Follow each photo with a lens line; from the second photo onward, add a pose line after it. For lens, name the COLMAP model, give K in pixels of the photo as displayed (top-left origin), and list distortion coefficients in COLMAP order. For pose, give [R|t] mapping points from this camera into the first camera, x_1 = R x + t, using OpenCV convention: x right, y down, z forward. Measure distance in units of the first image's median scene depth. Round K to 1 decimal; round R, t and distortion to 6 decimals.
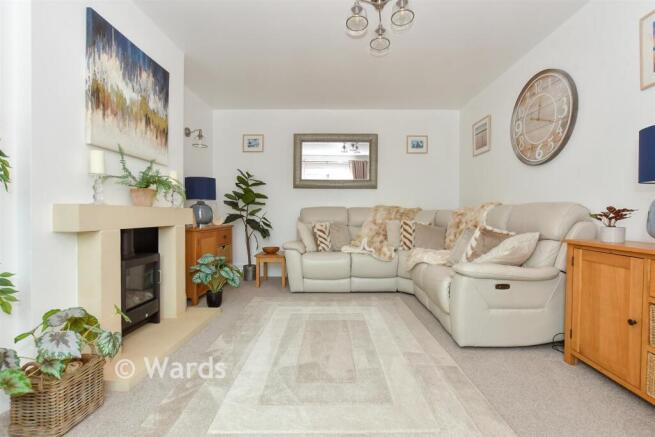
lens RADIAL K [[286.7, 0, 328.3], [0, 286.7, 218.7], [0, 0, 1]] dist [0.000061, 0.000020]
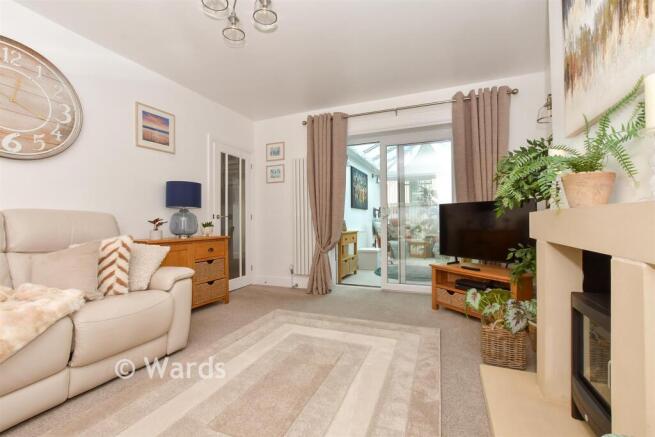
lens RADIAL K [[286.7, 0, 327.2], [0, 286.7, 219.7], [0, 0, 1]] dist [0.000061, 0.000020]
pose [[-0.927018, 0.003812, 0.374997, -0.380242], [0.006296, 0.999966, 0.005397, -0.026042], [-0.374963, 0.007364, -0.927010, 1.573568]]
